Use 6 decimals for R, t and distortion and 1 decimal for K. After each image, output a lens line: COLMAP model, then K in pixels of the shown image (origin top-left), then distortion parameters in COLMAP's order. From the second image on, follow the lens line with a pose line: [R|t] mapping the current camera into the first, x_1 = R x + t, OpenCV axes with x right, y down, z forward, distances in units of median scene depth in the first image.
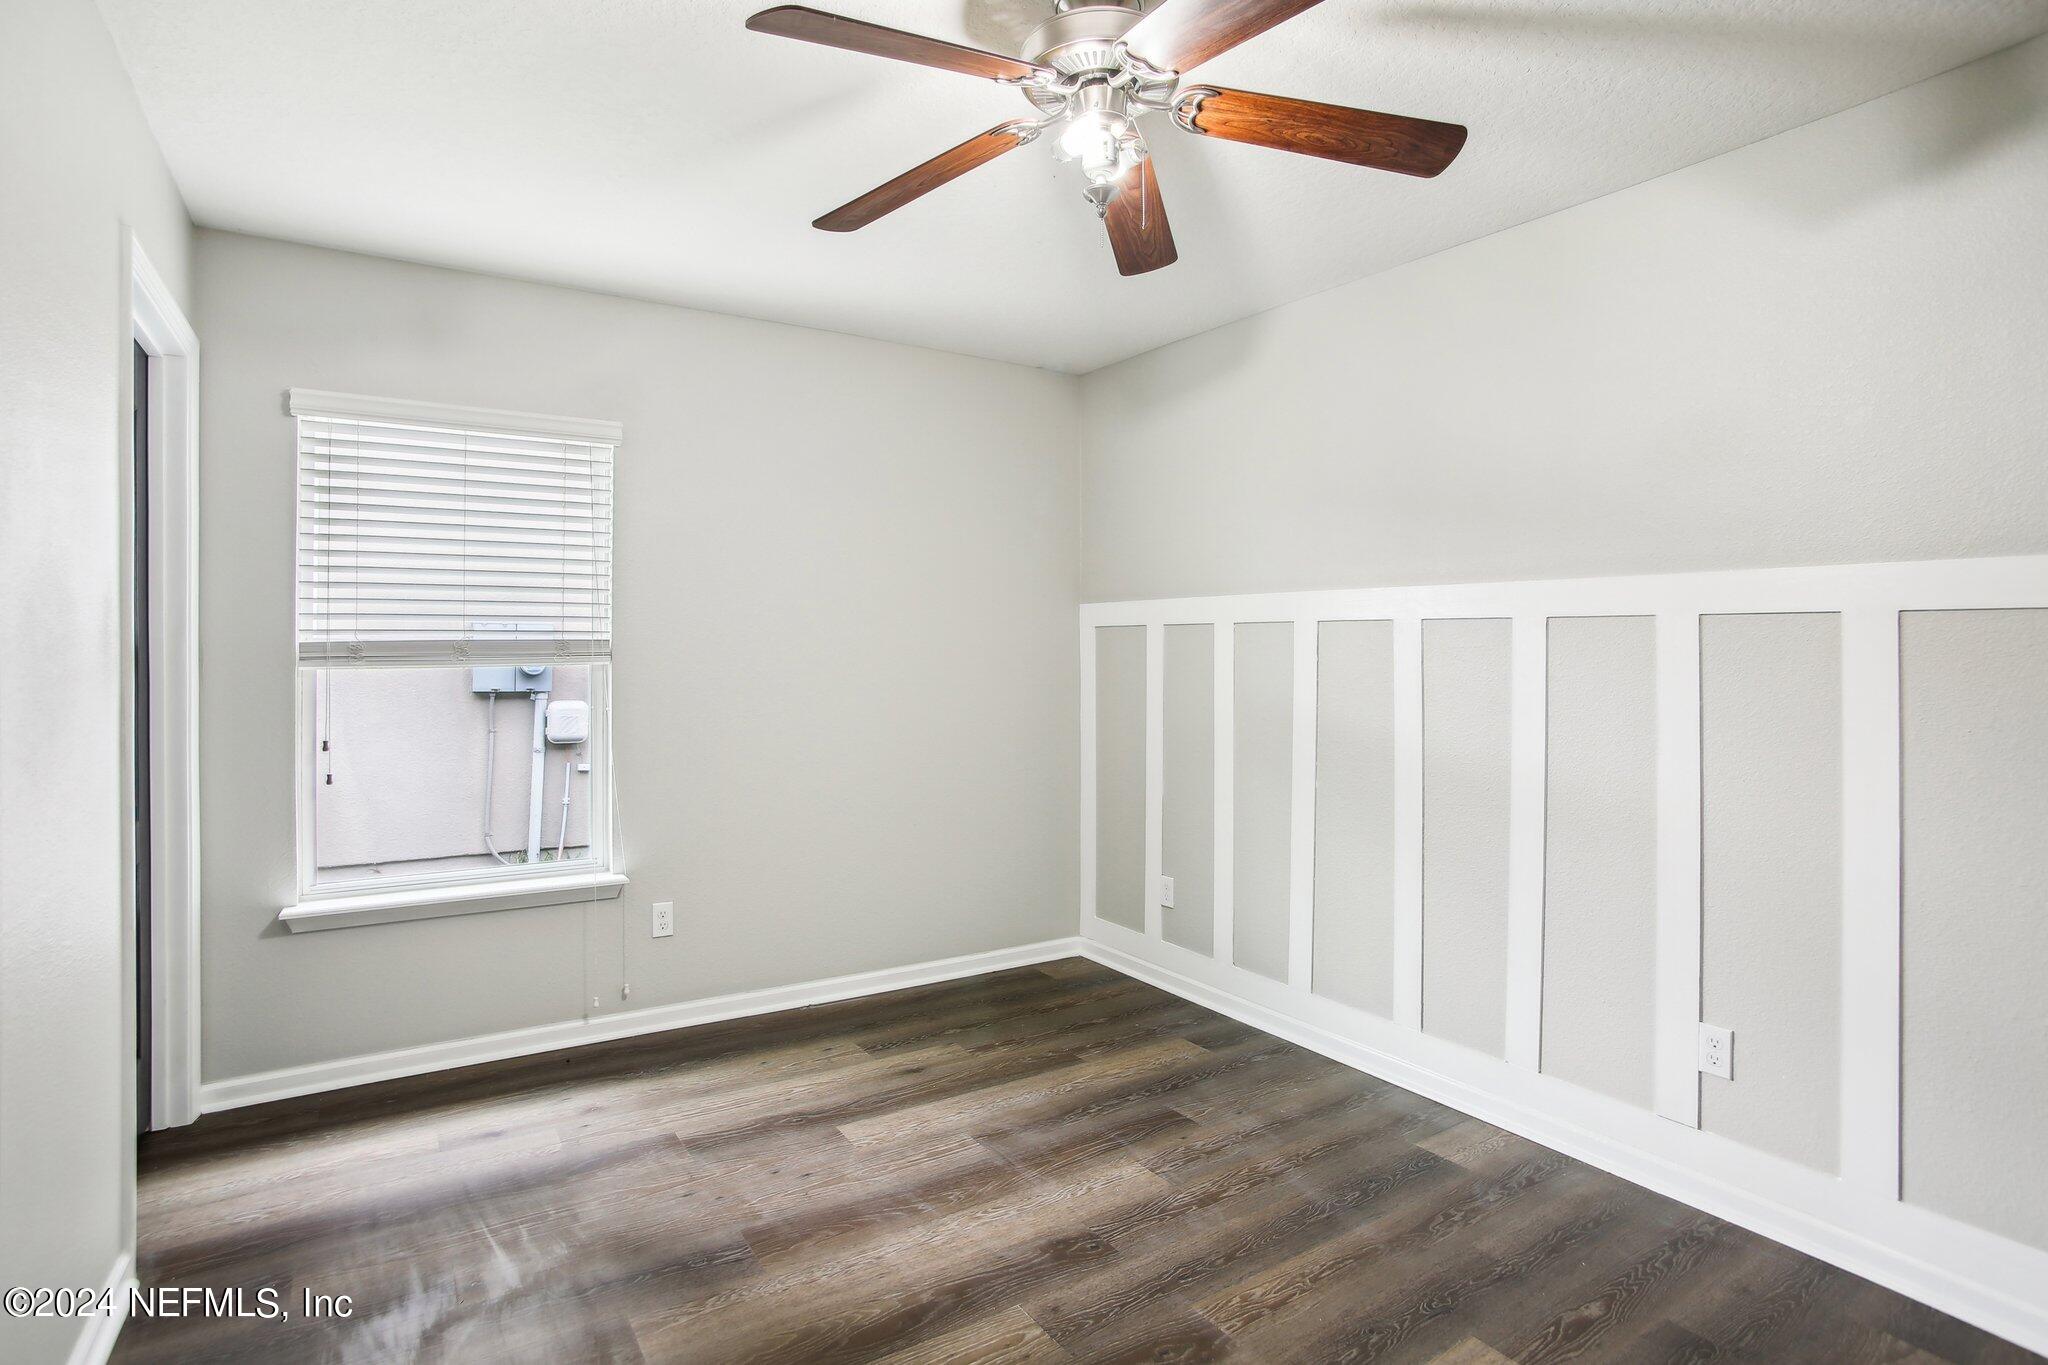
lens RADIAL K [[1038.3, 0, 1016.8], [0, 1038.3, 655.5], [0, 0, 1]] dist [-0.086054, 0.043399]
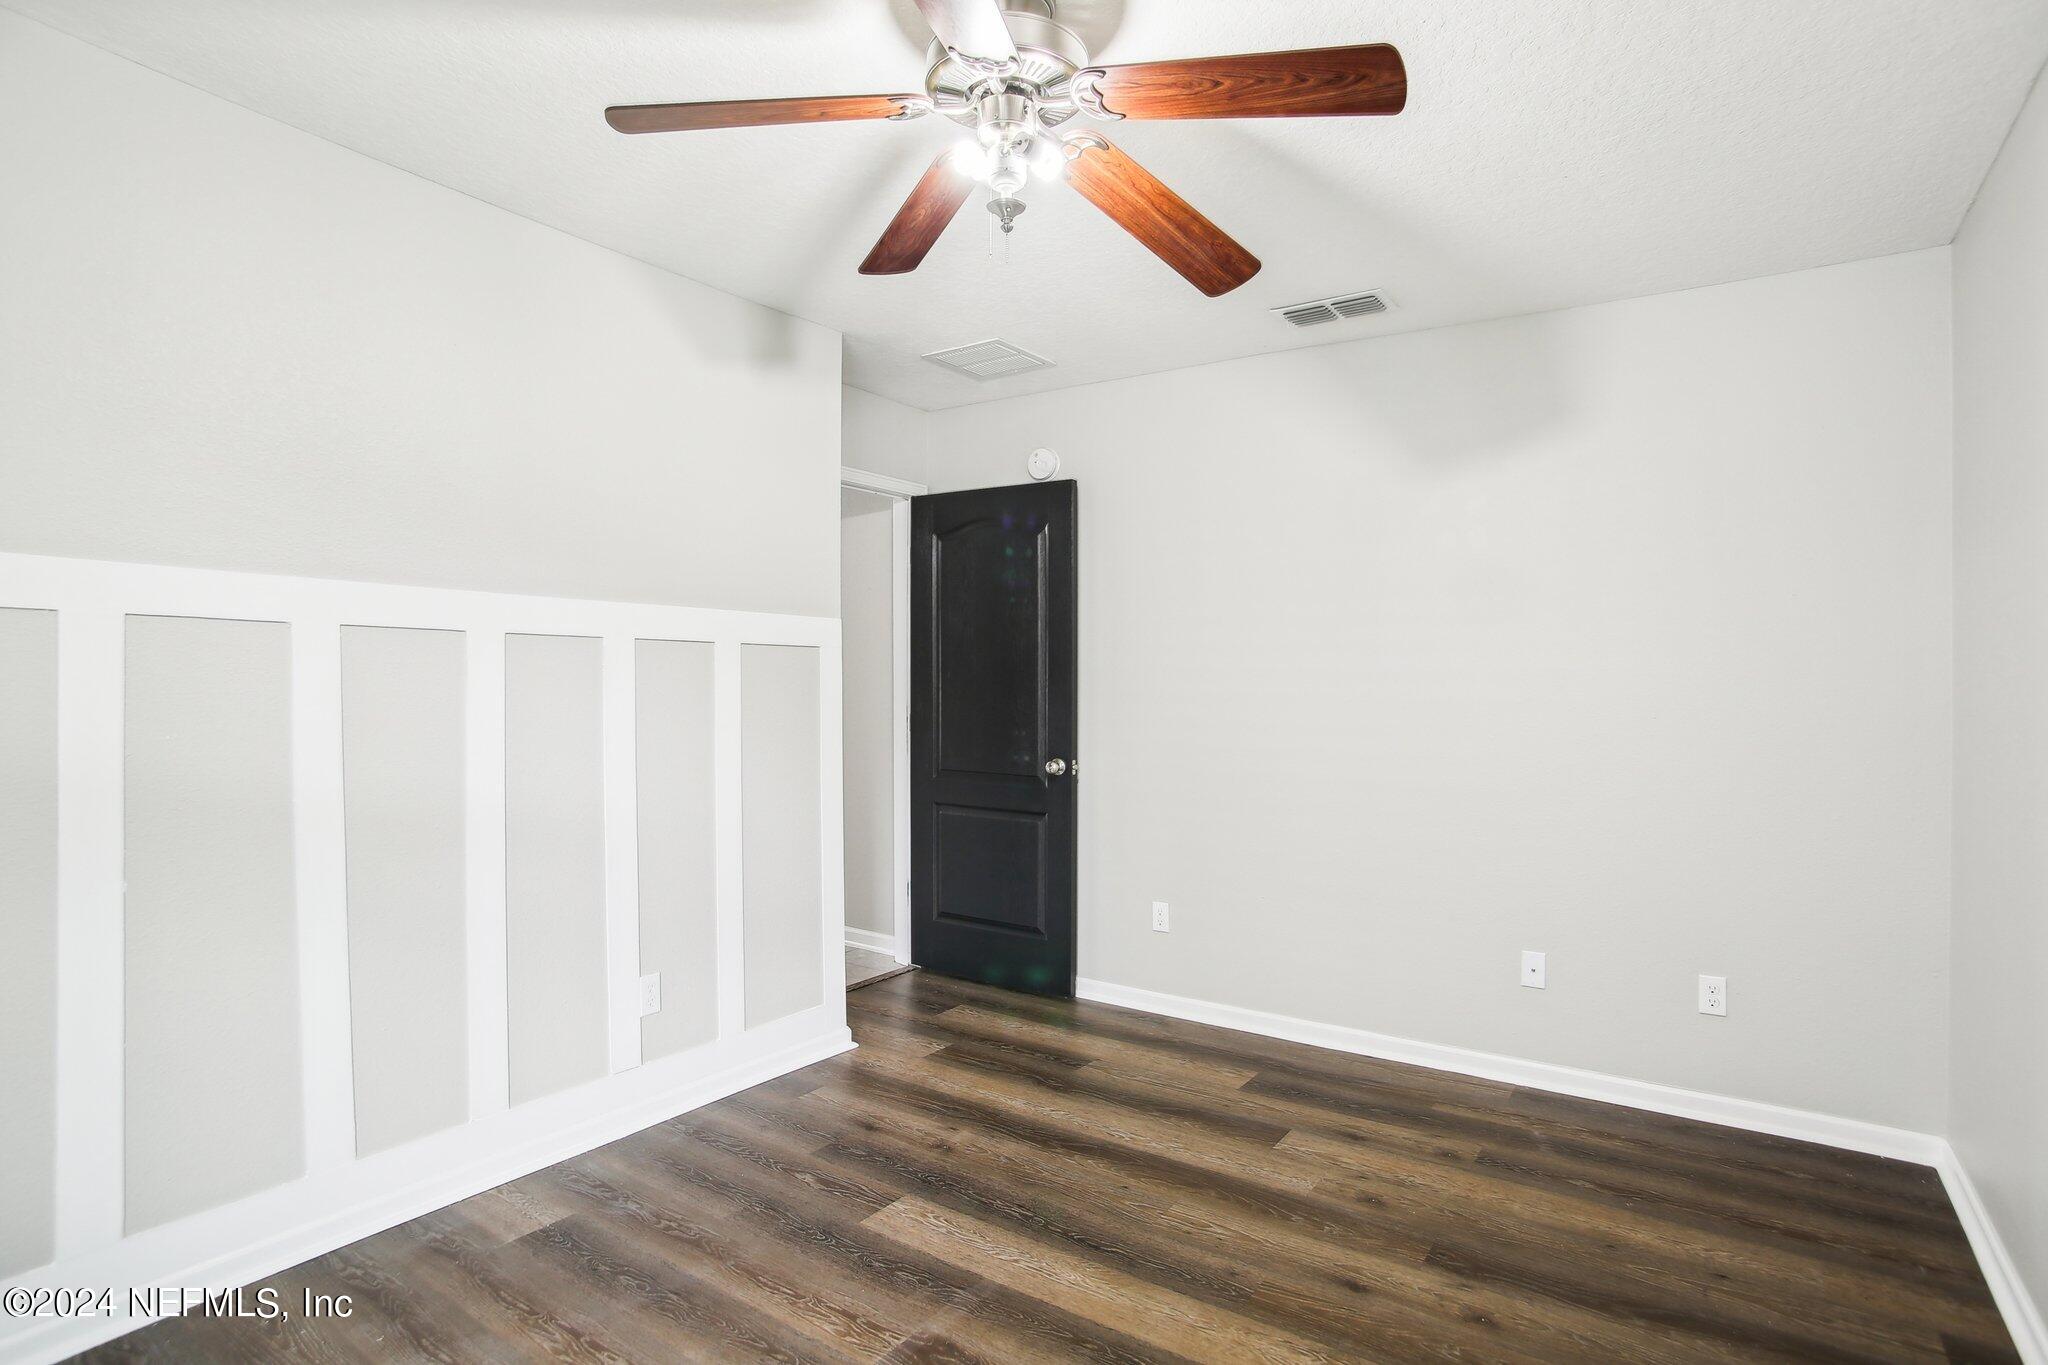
lens RADIAL K [[1080.5, 0, 1042.5], [0, 1080.5, 678.8], [0, 0, 1]] dist [-0.028837, 0.000064]
pose [[-0.390551, -0.017064, 0.920423, -0.591911], [-0.014986, 0.999814, 0.012177, -0.012976], [-0.920459, -0.009038, -0.390734, 0.913751]]
